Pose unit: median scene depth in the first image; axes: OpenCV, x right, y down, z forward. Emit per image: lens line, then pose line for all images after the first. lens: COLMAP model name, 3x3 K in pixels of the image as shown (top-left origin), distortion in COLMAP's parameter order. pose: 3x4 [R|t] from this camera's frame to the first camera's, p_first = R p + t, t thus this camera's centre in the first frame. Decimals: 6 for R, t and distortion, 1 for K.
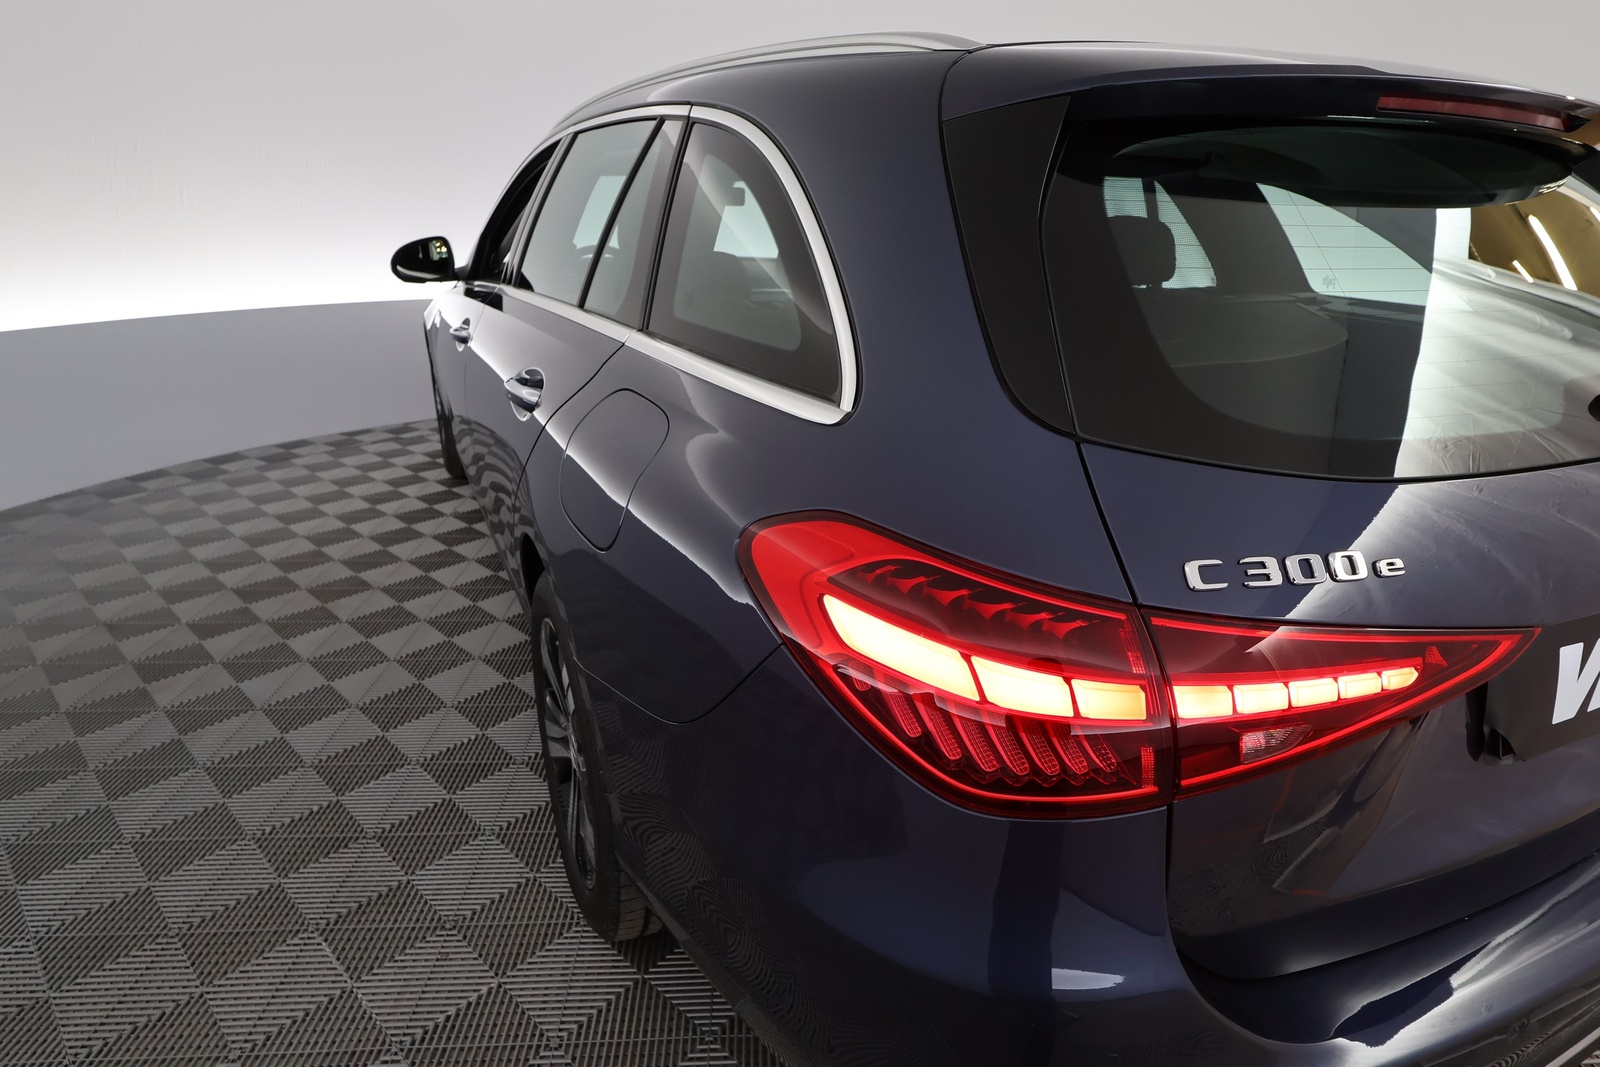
lens RADIAL K [[854.5, 0, 797.1], [0, 854.5, 533.4], [0, 0, 1]] dist [0.003910, -0.001440]
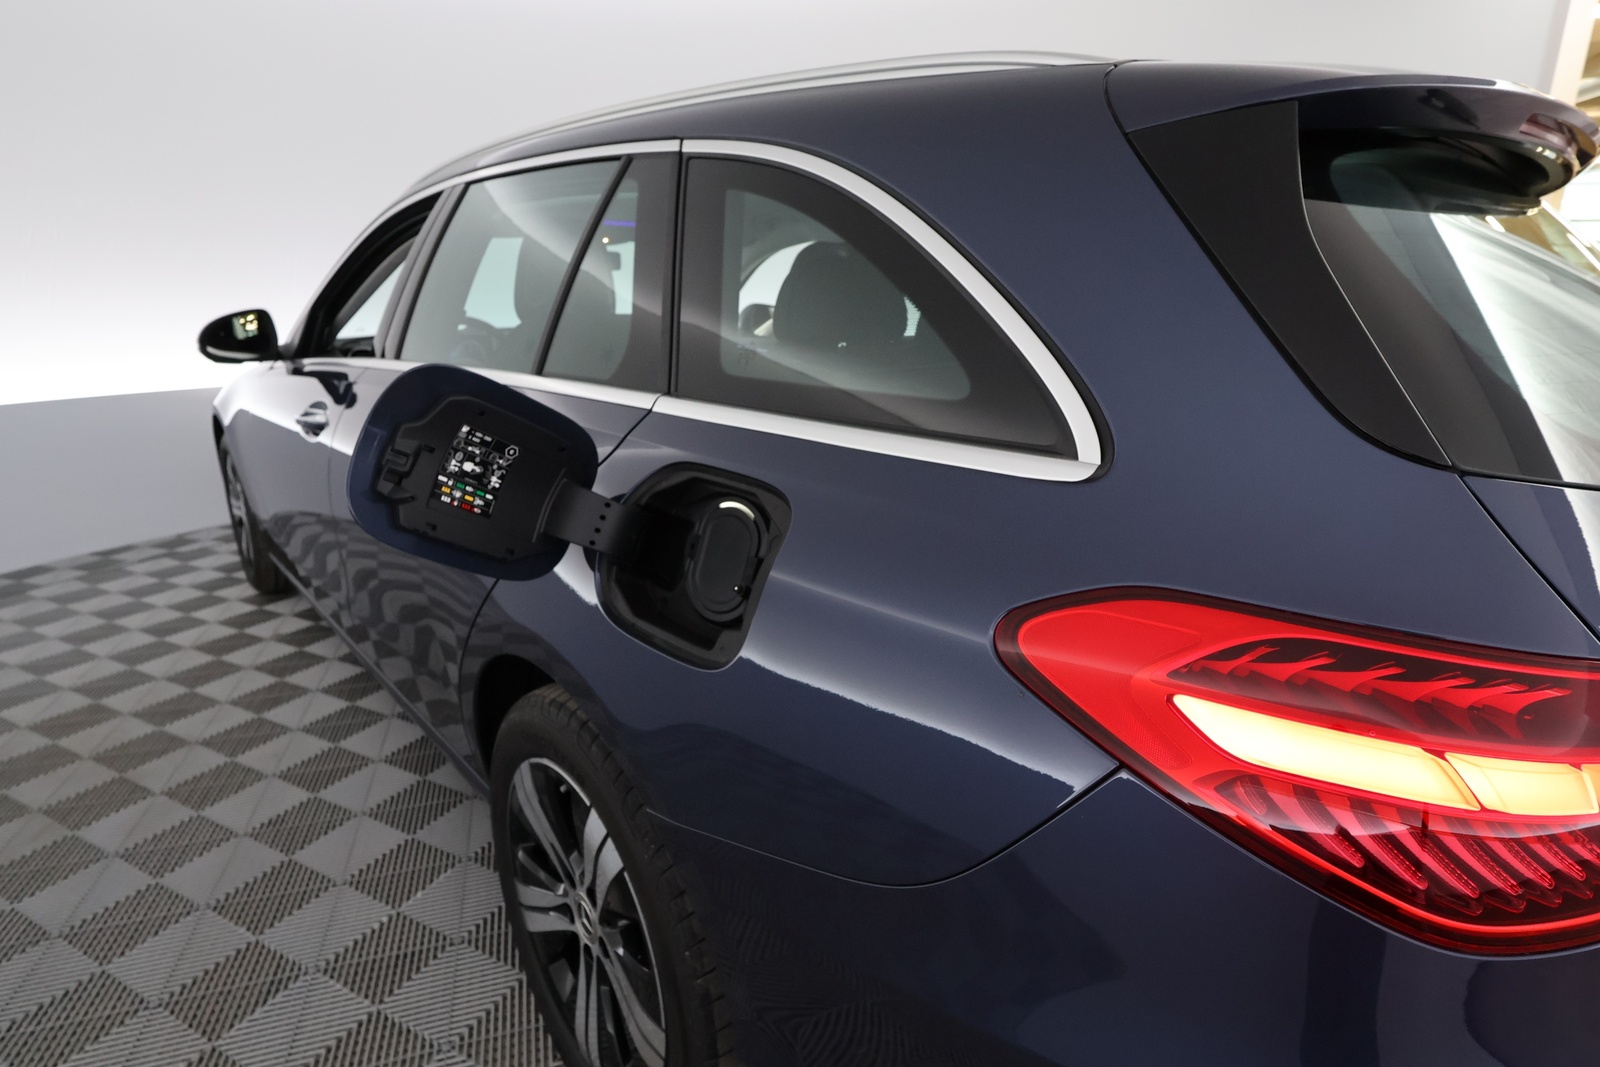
lens RADIAL K [[854.5, 0, 803.1], [0, 854.5, 528.7], [0, 0, 1]] dist [0.003910, -0.001440]
pose [[0.966135, -0.084721, 0.243731, -0.128569], [0.105496, 0.991702, -0.073464, -0.015445], [-0.235484, 0.096689, 0.967057, 0.085352]]
